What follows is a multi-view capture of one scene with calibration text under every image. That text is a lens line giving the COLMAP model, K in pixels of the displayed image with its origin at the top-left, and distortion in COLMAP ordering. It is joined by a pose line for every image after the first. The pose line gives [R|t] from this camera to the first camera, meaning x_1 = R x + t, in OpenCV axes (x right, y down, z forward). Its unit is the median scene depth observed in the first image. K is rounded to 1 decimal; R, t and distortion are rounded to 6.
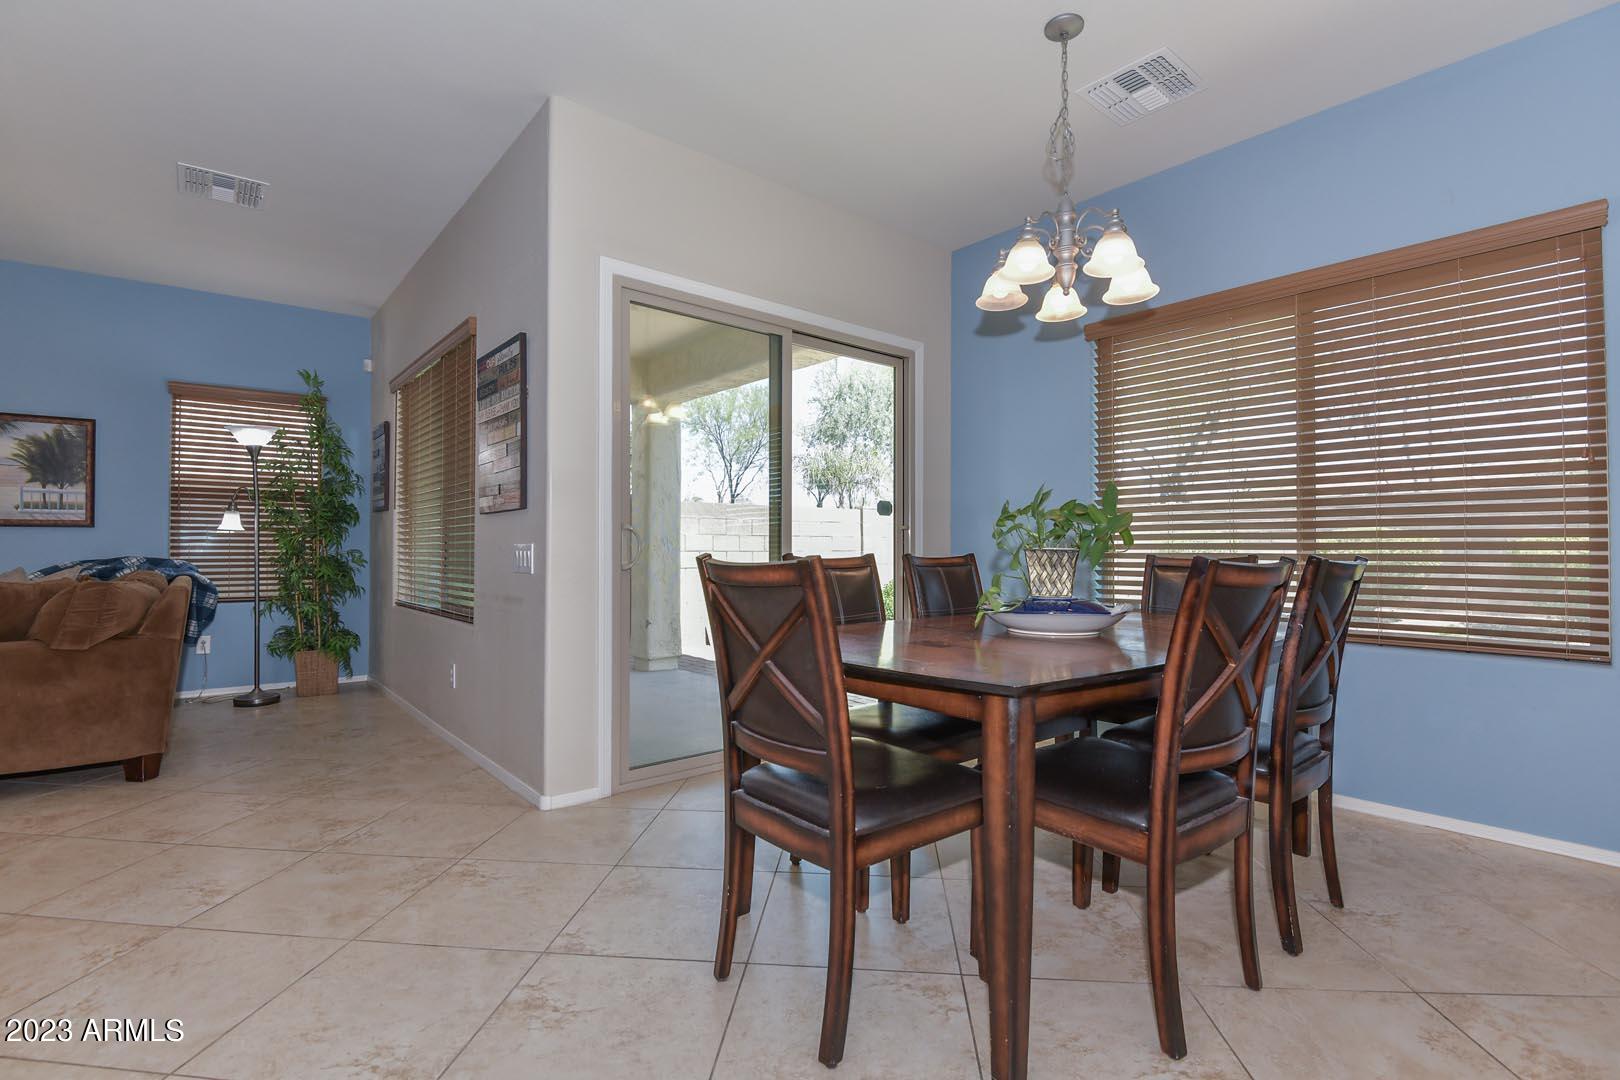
lens RADIAL K [[735.4, 0, 826.4], [0, 735.4, 548.9], [0, 0, 1]] dist [-0.033907, 0.000058]
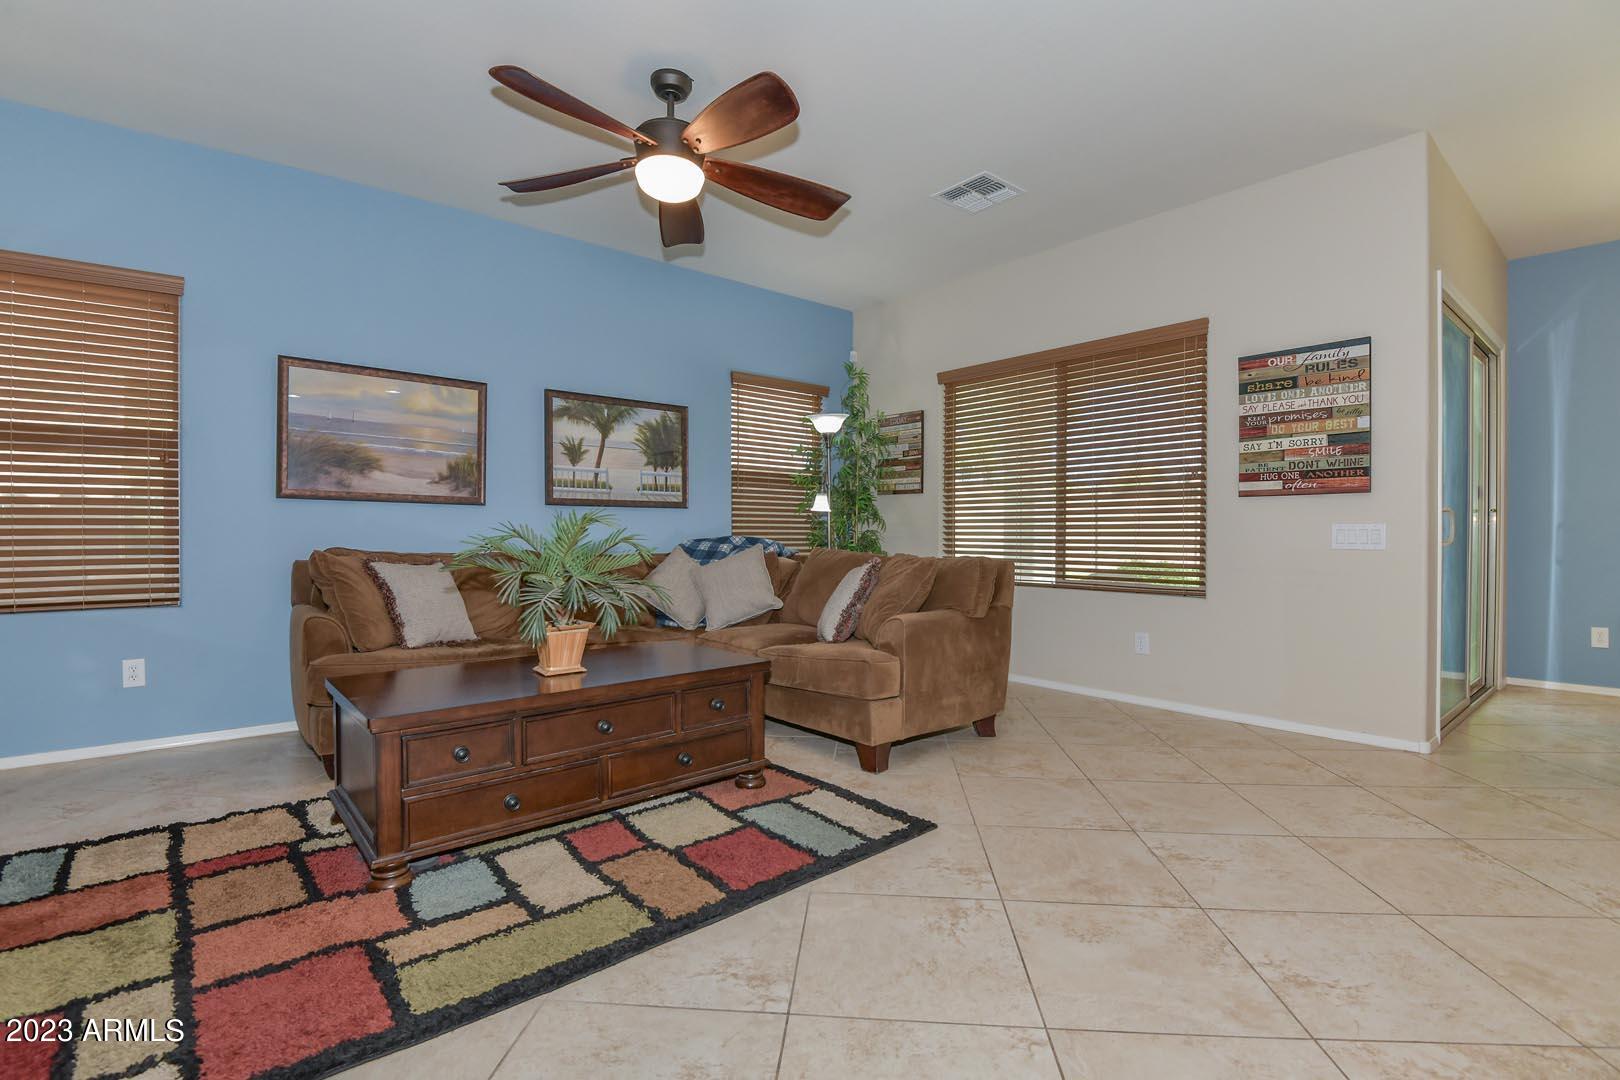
lens RADIAL K [[737.8, 0, 808.3], [0, 737.8, 545.8], [0, 0, 1]] dist [-0.000337, -0.016319]
pose [[0.999816, 0.001994, -0.019079, -0.863018], [-0.001706, 0.999885, 0.015096, 0.008804], [0.019107, -0.015061, 0.999704, -0.106925]]
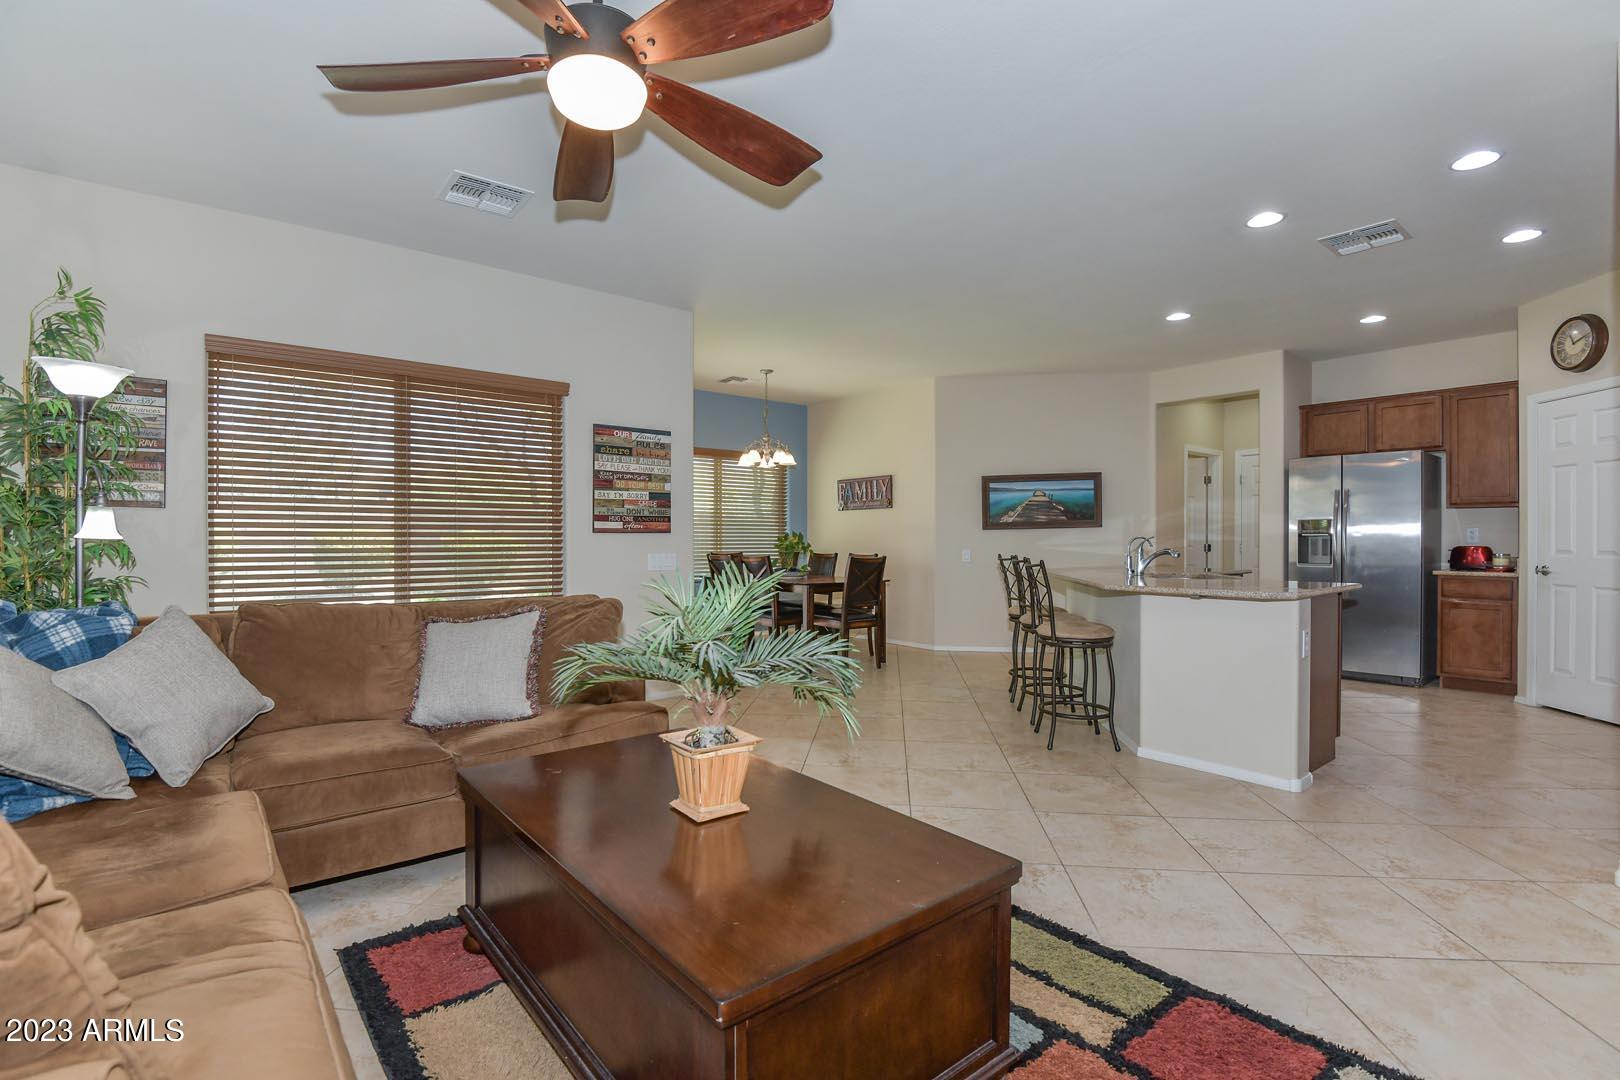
lens RADIAL K [[741.6, 0, 807.9], [0, 741.6, 540.6], [0, 0, 1]] dist [0.002347, -0.015869]
pose [[0.041428, -0.000717, 0.999141, -1.470764], [0.000933, 0.999999, 0.000679, -0.025558], [-0.999141, 0.000904, 0.041429, 0.406229]]
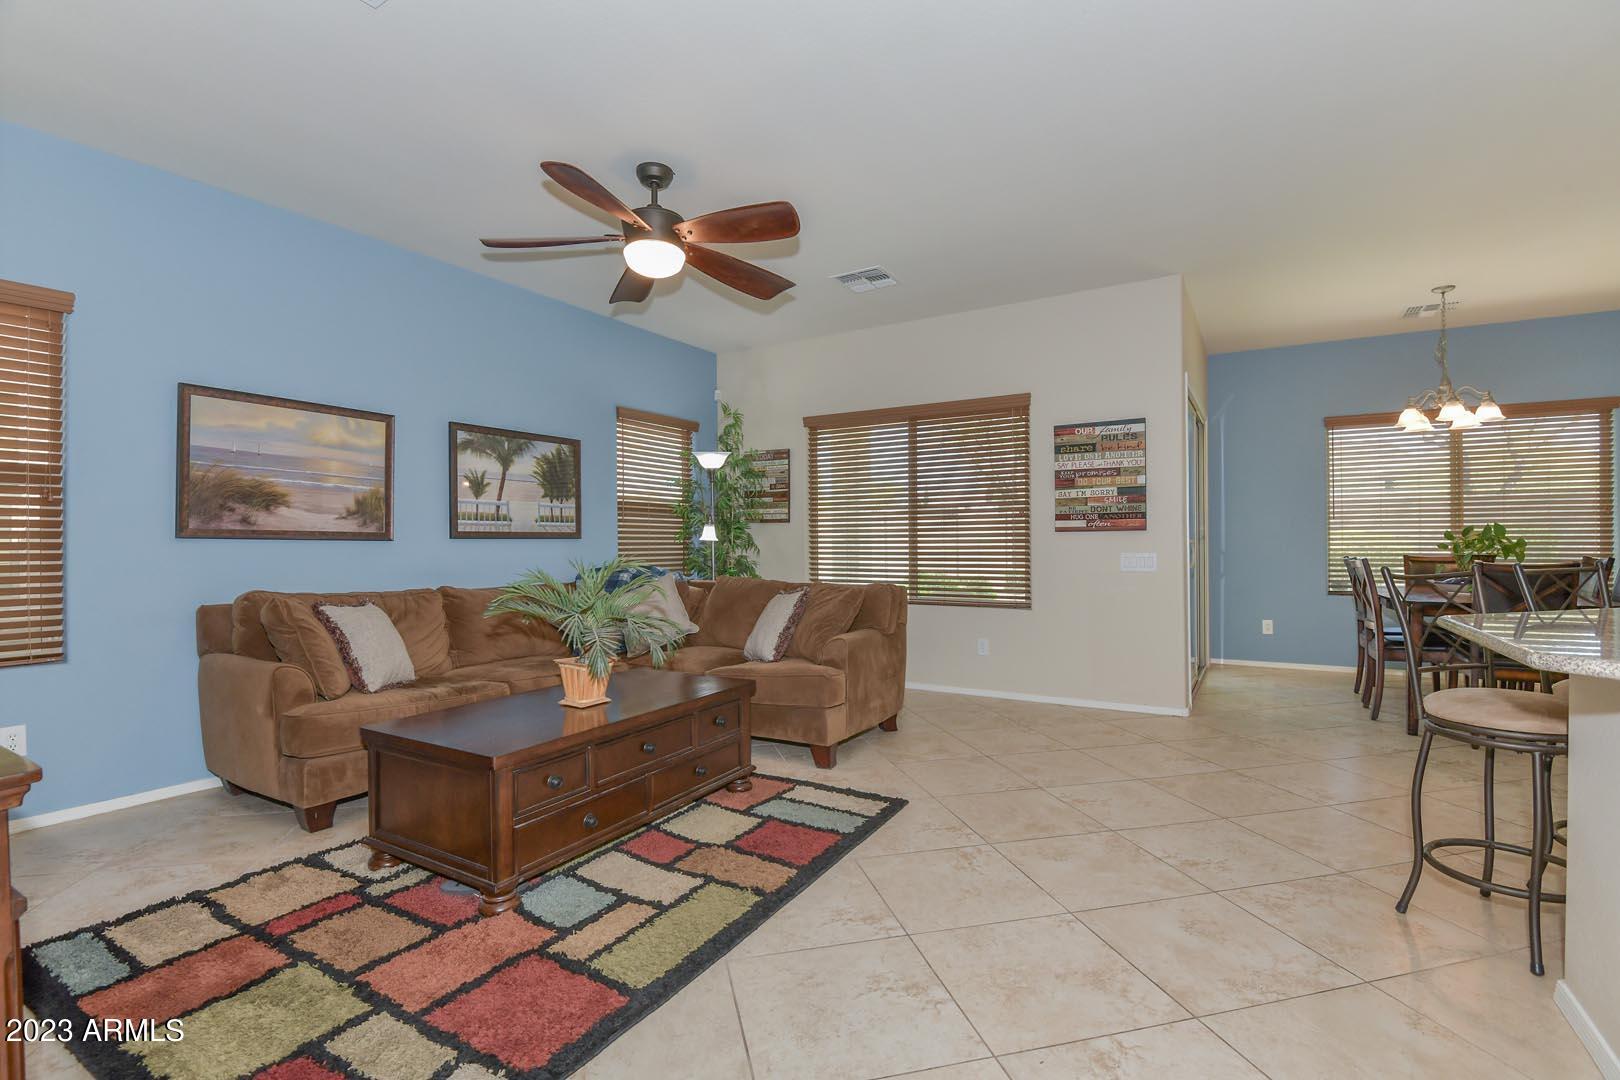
lens RADIAL K [[738.7, 0, 806.7], [0, 738.7, 543.1], [0, 0, 1]] dist [0.001854, -0.019223]
pose [[0.954373, -0.006393, 0.298550, -1.080486], [0.007123, 0.999974, -0.001356, -0.020300], [-0.298533, 0.003421, 0.954393, -0.202925]]
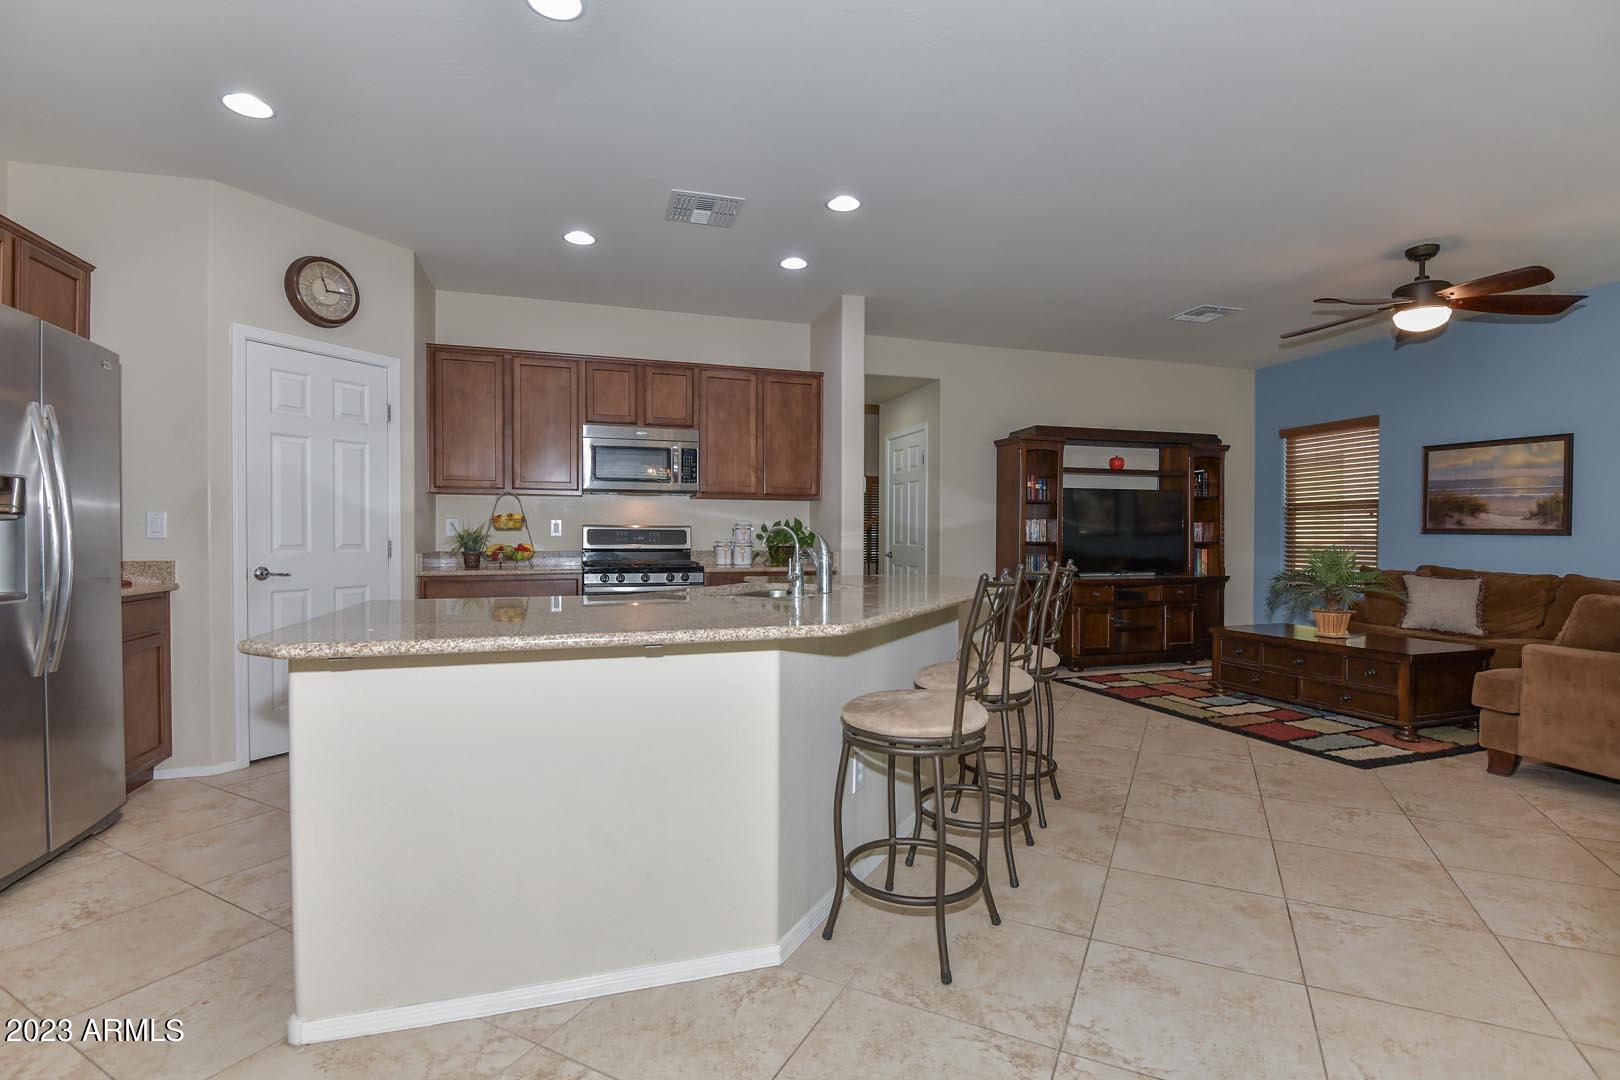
lens RADIAL K [[741.6, 0, 807.9], [0, 741.6, 540.6], [0, 0, 1]] dist [0.002347, -0.015869]
pose [[-0.399463, 0.006600, -0.916726, 0.209591], [-0.002595, 0.999962, 0.008329, -0.026913], [0.916746, 0.005706, -0.399430, 0.211021]]
